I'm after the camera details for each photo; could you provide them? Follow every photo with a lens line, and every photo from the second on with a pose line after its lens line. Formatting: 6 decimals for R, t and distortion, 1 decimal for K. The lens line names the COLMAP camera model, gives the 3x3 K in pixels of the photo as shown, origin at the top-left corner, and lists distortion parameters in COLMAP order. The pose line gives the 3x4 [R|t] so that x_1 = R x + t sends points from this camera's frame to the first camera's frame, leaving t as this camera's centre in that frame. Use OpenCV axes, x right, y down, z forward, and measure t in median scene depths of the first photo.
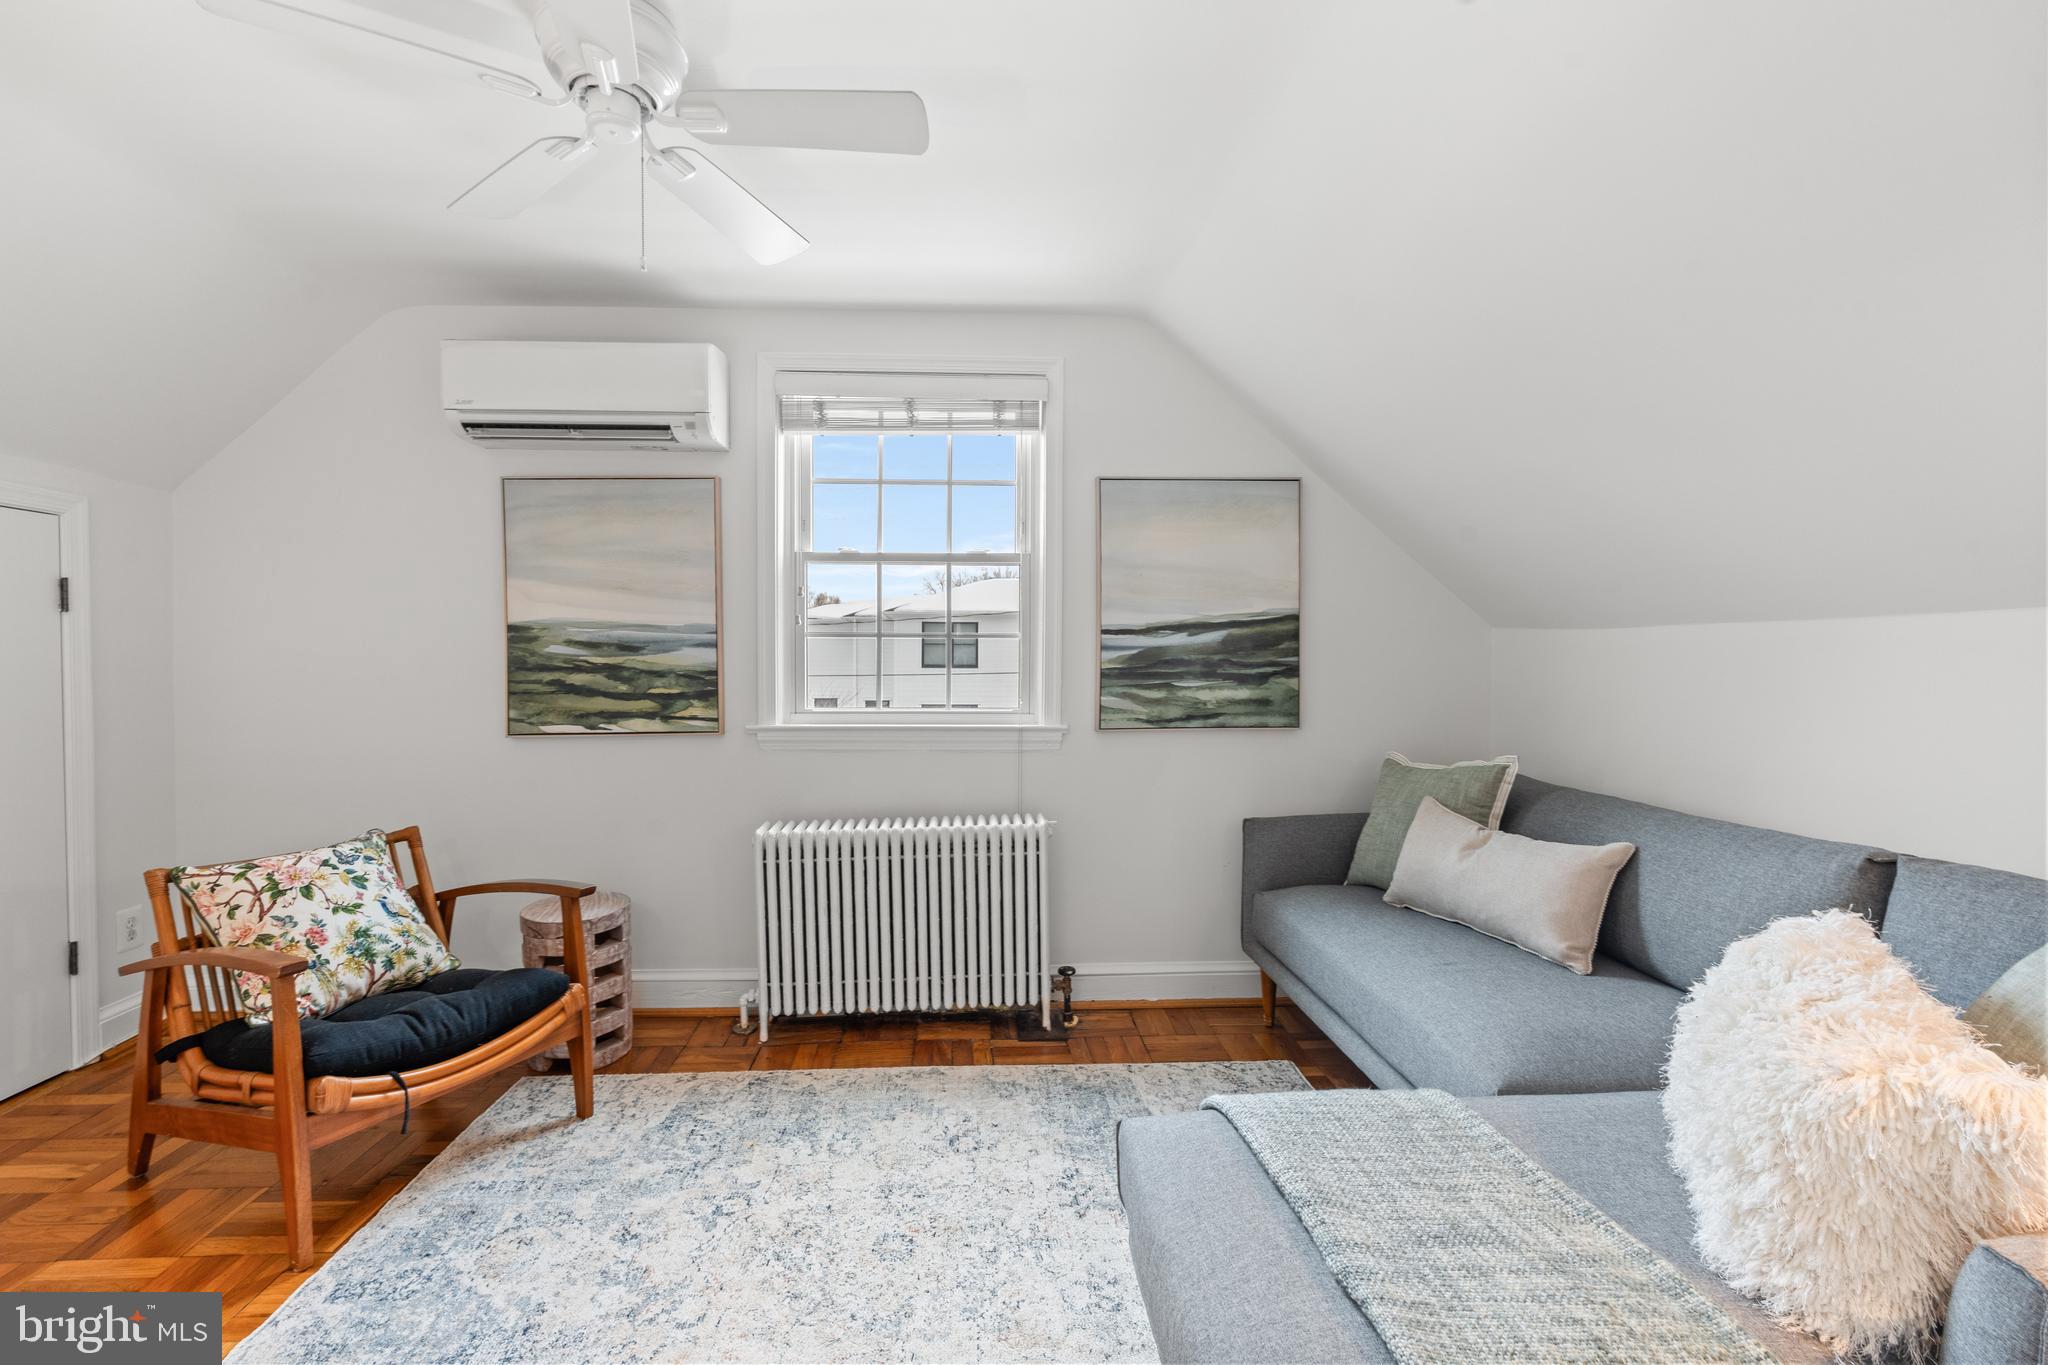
lens RADIAL K [[892.8, 0, 1013.5], [0, 892.8, 681.5], [0, 0, 1]] dist [-0.002373, 0.000359]
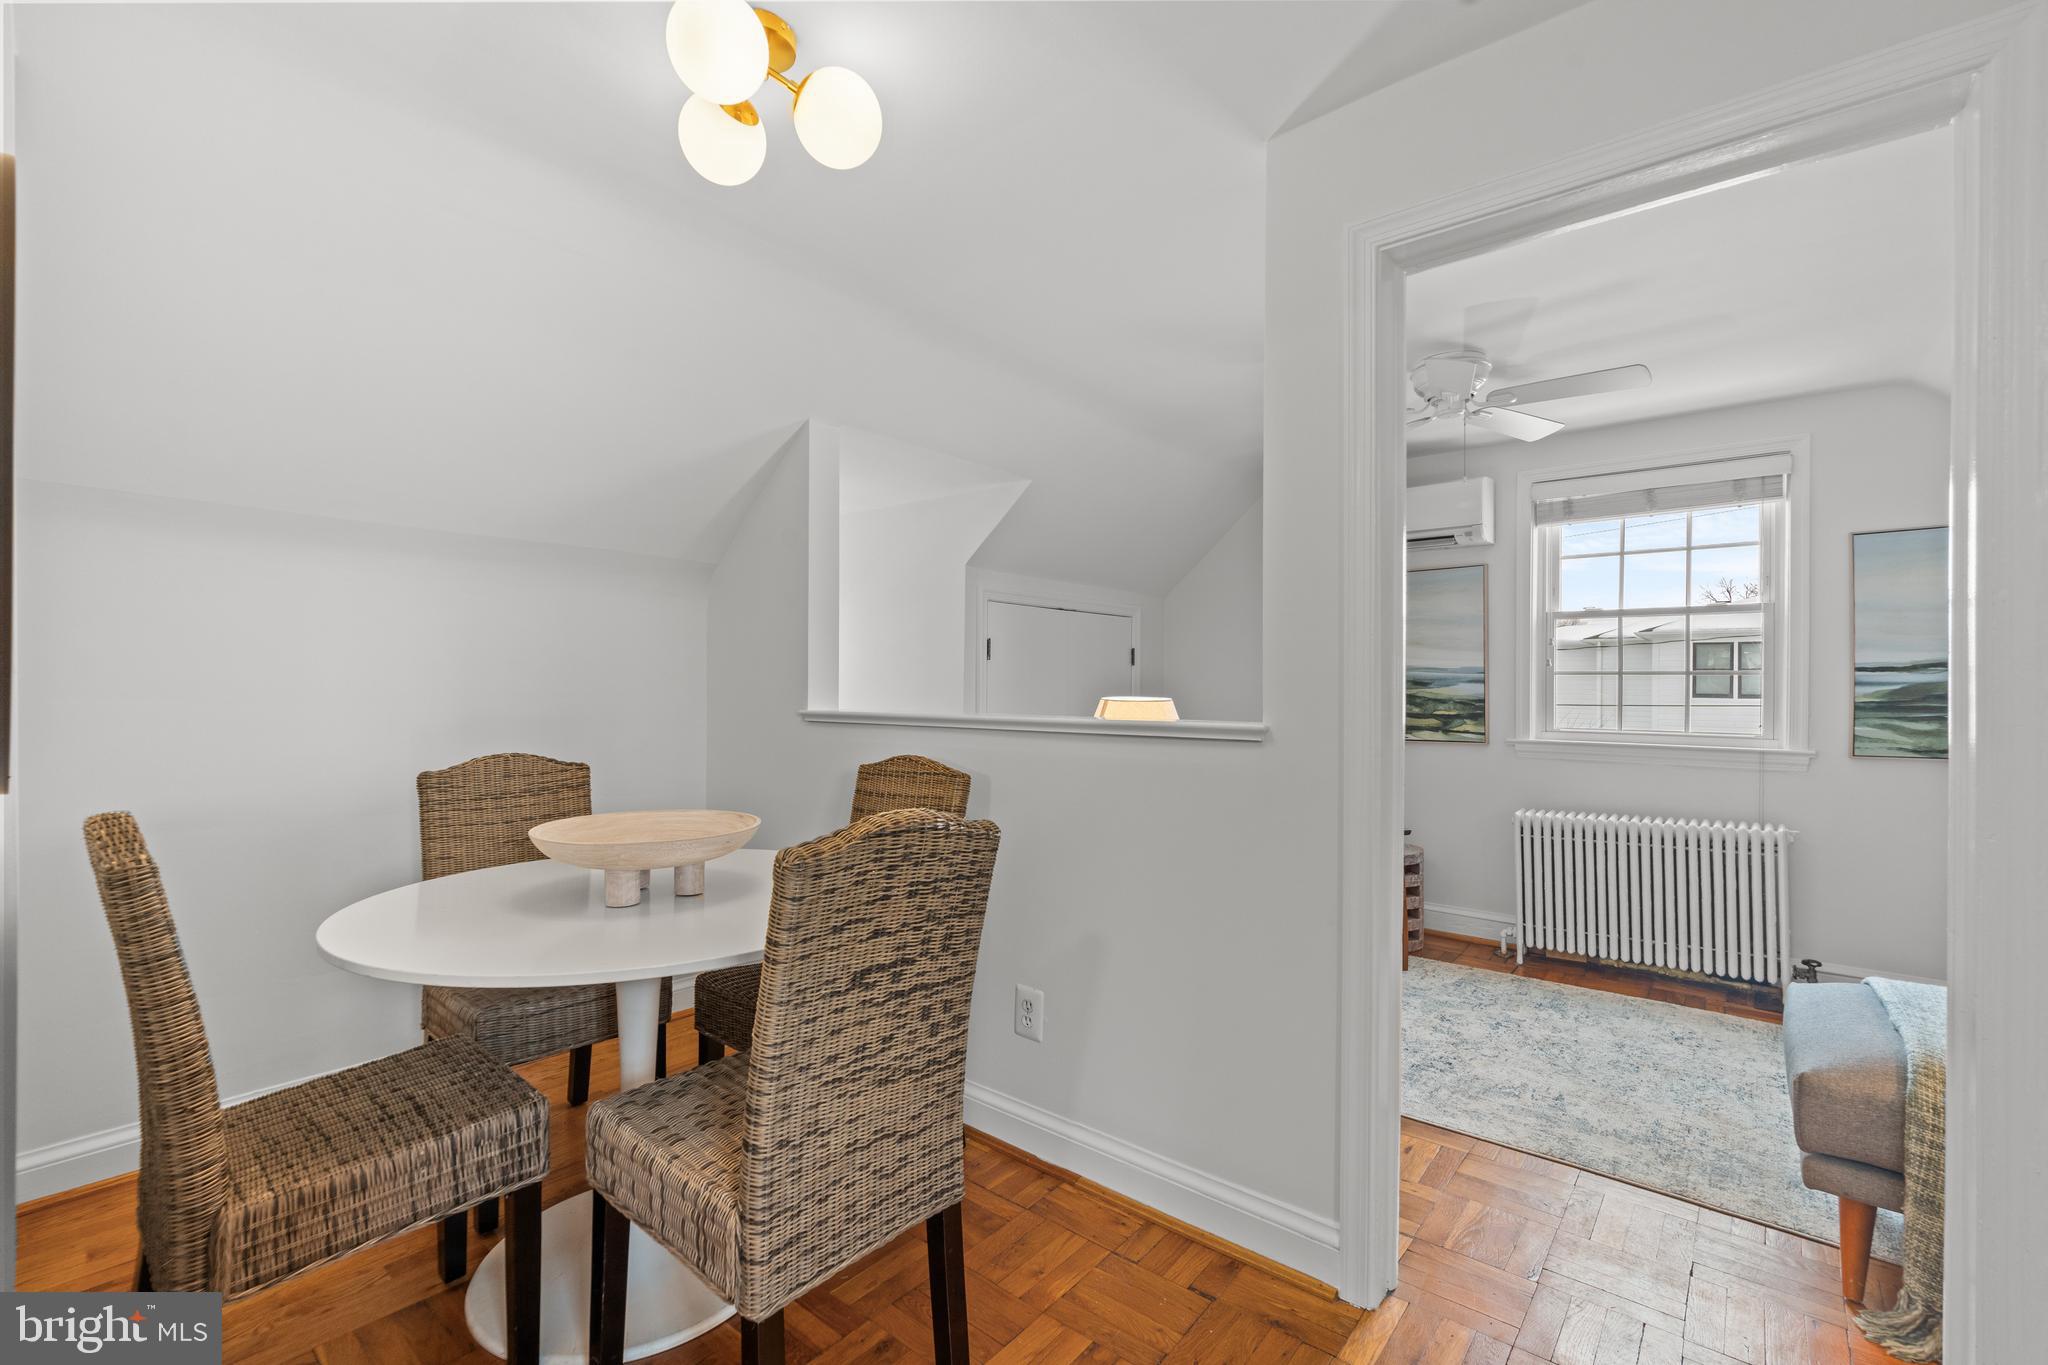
lens RADIAL K [[892.8, 0, 1013.5], [0, 892.8, 681.5], [0, 0, 1]] dist [-0.002373, 0.000359]
pose [[0.726966, -0.000819, -0.686673, 0.101074], [-0.019934, 0.999553, -0.022296, 0.006173], [0.686384, 0.029896, 0.726624, -0.558836]]
